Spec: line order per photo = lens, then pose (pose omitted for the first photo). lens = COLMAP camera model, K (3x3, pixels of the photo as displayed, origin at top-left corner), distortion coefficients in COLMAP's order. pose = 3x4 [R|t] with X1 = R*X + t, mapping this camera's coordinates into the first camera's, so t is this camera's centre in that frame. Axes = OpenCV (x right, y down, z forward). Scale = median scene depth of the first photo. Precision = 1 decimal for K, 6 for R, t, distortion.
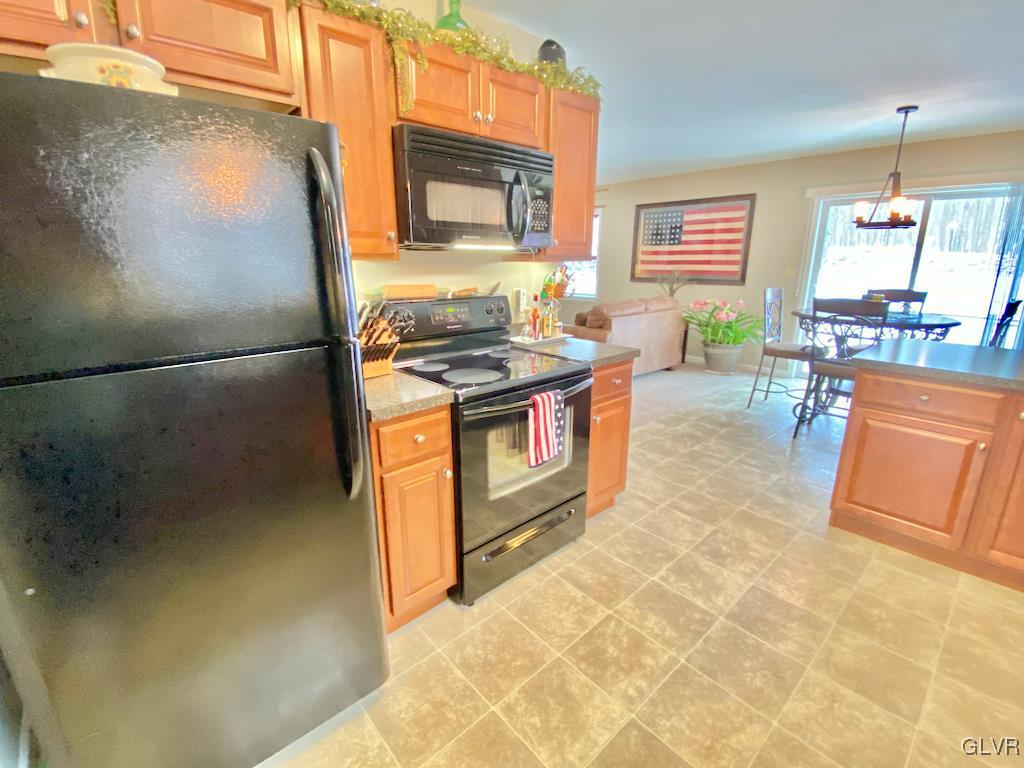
lens RADIAL K [[455.1, 0, 506.1], [0, 455.1, 384.4], [0, 0, 1]] dist [0.028749, -0.025649]
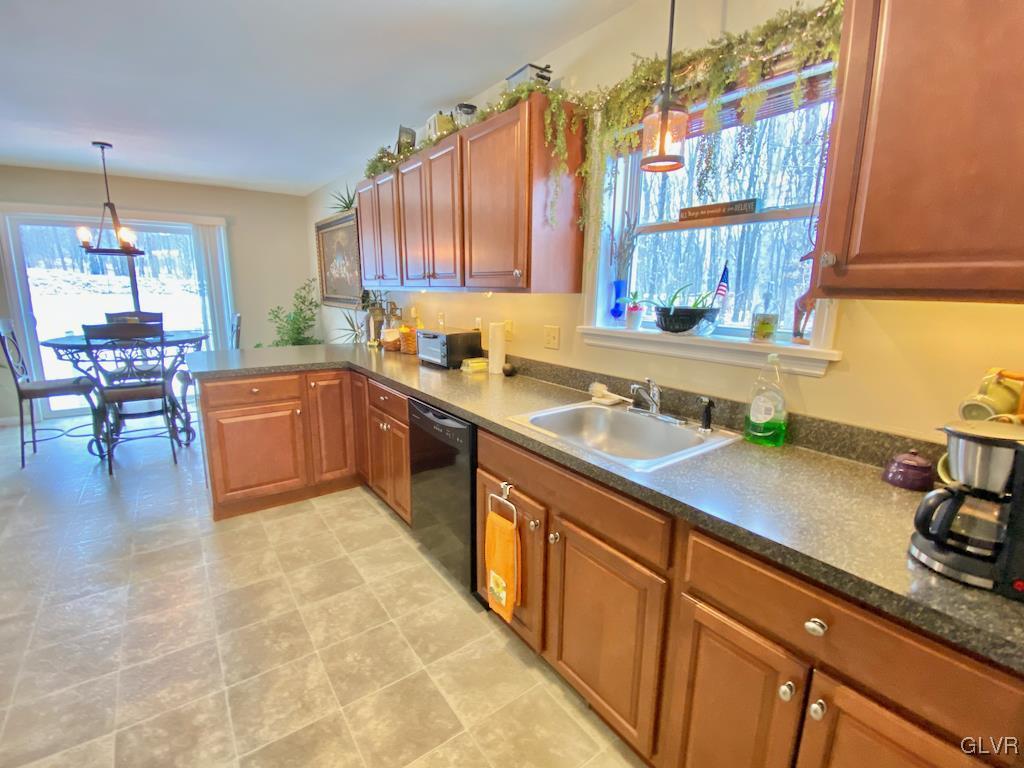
lens RADIAL K [[455.1, 0, 506.1], [0, 455.1, 384.4], [0, 0, 1]] dist [0.028749, -0.025649]
pose [[0.108283, -0.201376, 0.973510, -0.262388], [0.246542, 0.954116, 0.169942, -0.029674], [-0.963064, 0.221609, 0.152962, 0.082094]]
